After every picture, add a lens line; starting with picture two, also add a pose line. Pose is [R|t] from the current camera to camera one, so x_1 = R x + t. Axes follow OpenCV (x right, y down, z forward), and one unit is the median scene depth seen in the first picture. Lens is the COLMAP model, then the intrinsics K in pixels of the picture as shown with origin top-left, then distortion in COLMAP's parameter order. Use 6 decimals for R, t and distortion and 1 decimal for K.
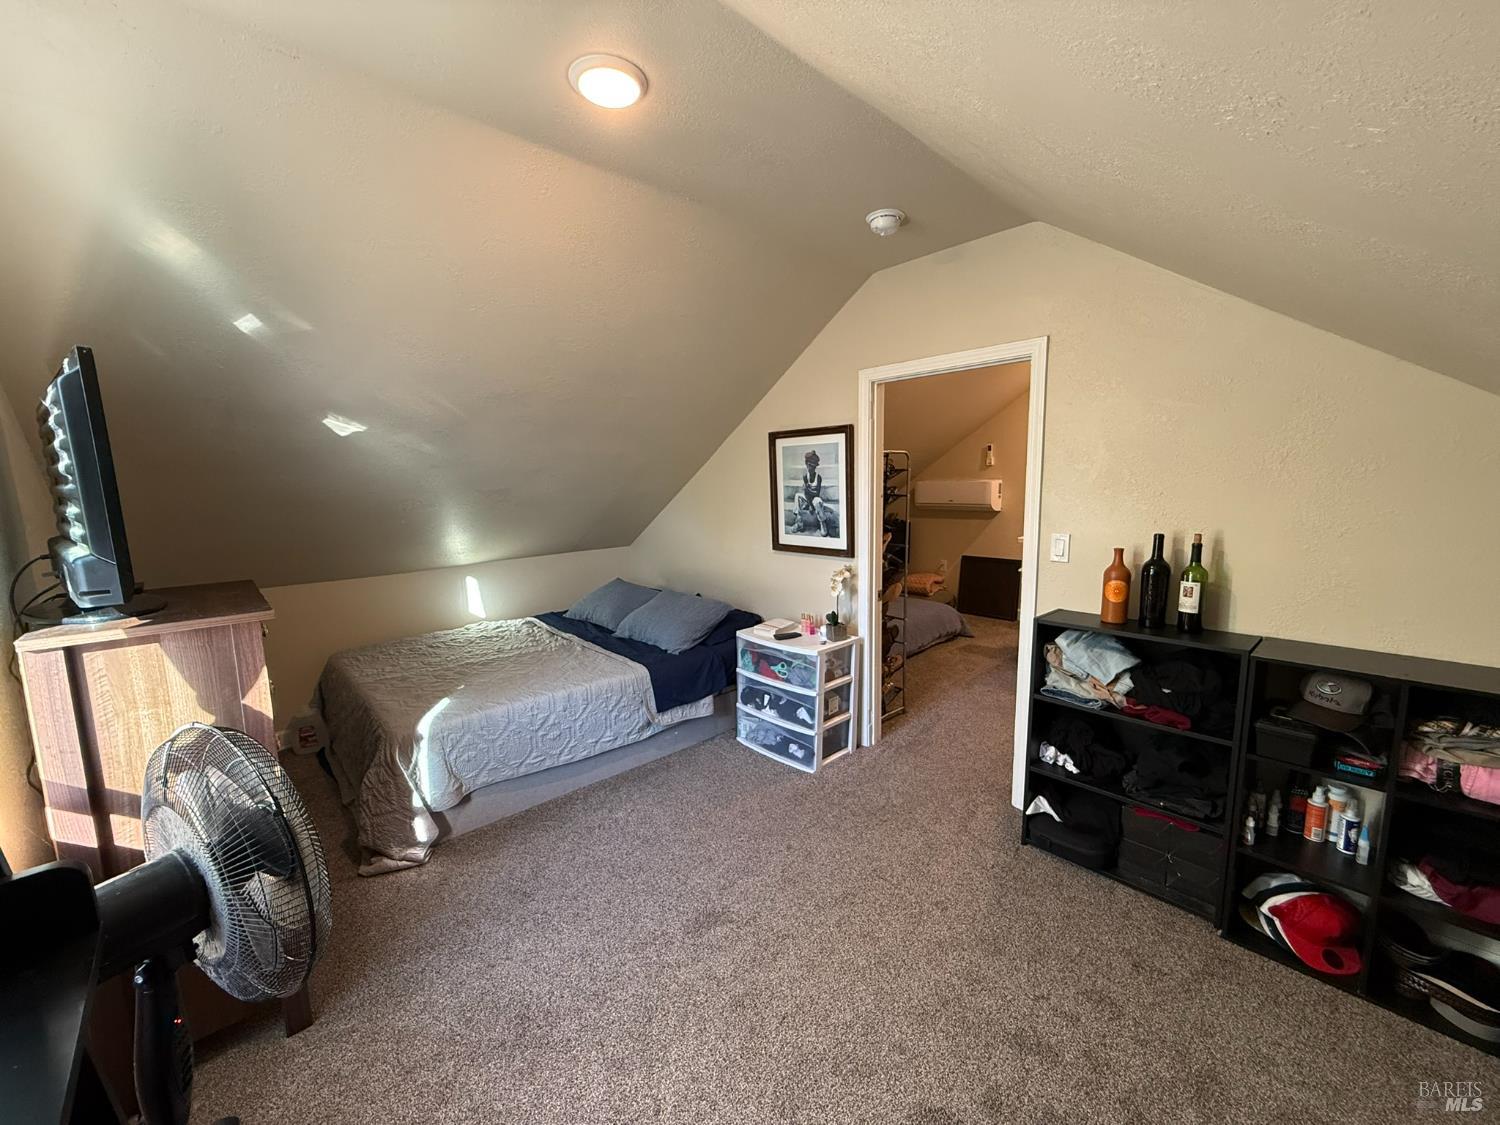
lens RADIAL K [[592.2, 0, 742.9], [0, 592.2, 563.3], [0, 0, 1]] dist [-0.001503, 0.000514]
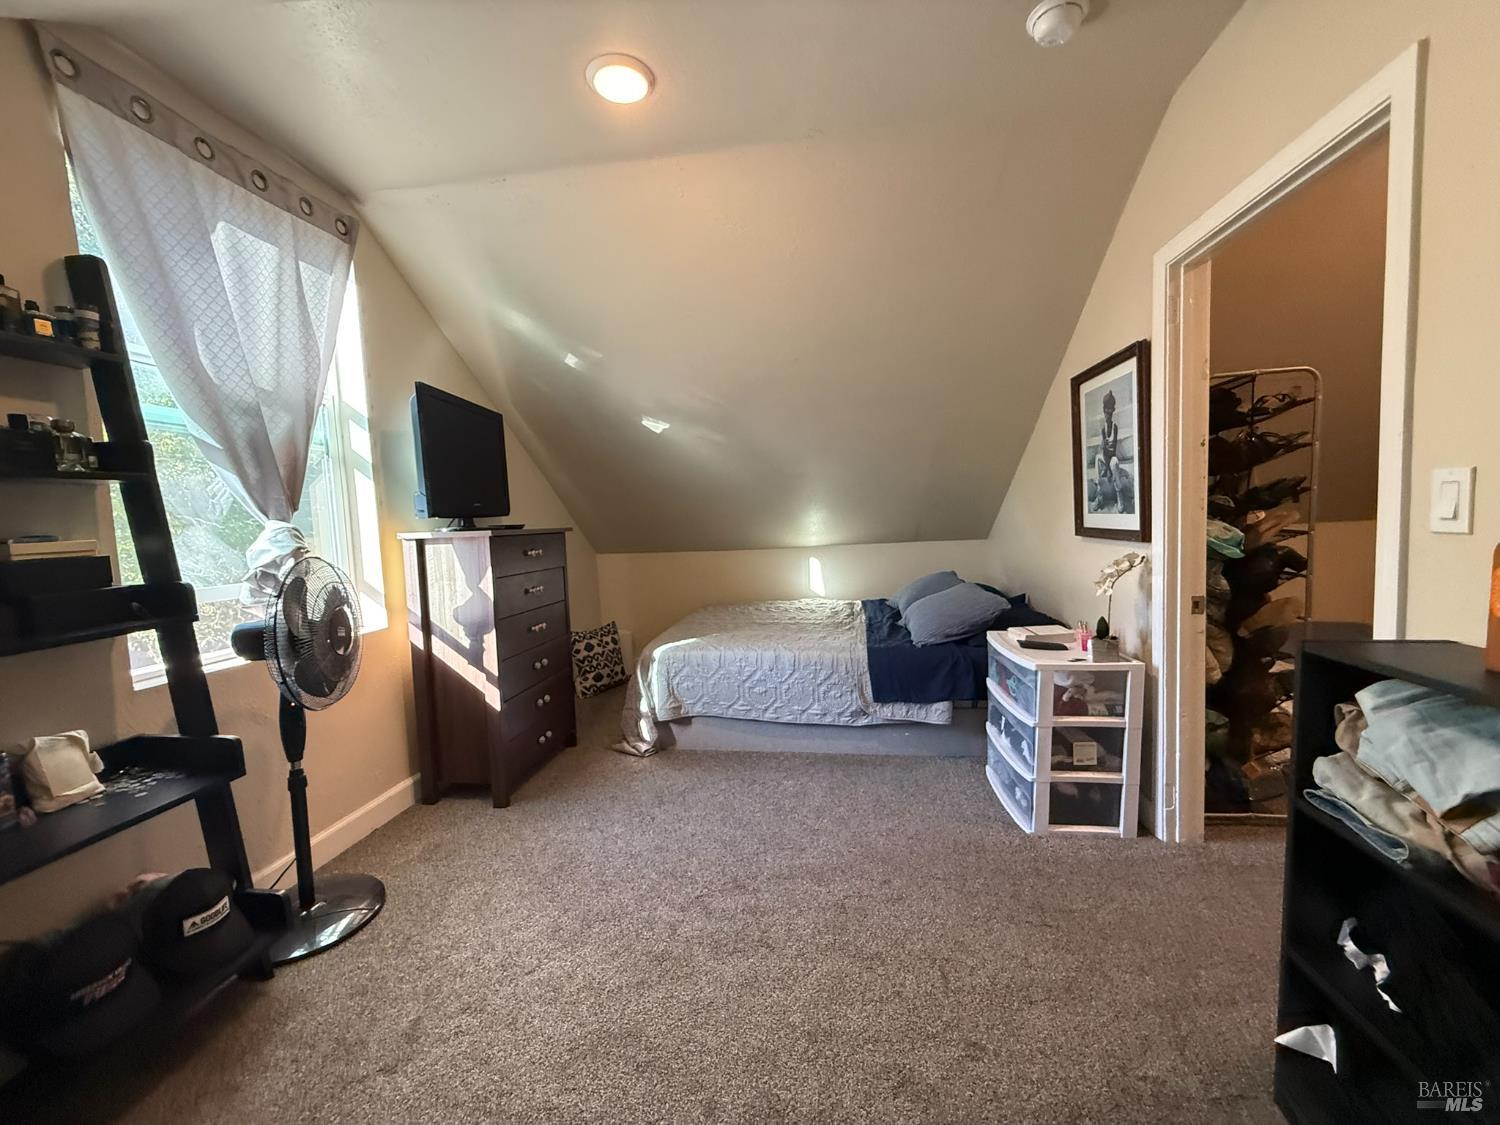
lens RADIAL K [[592.2, 0, 747.8], [0, 592.2, 562.3], [0, 0, 1]] dist [-0.001503, 0.000514]
pose [[0.633517, 0.056821, -0.771640, 0.430618], [-0.081888, 0.996623, 0.006158, 0.046854], [0.769384, 0.059287, 0.636030, 0.251900]]
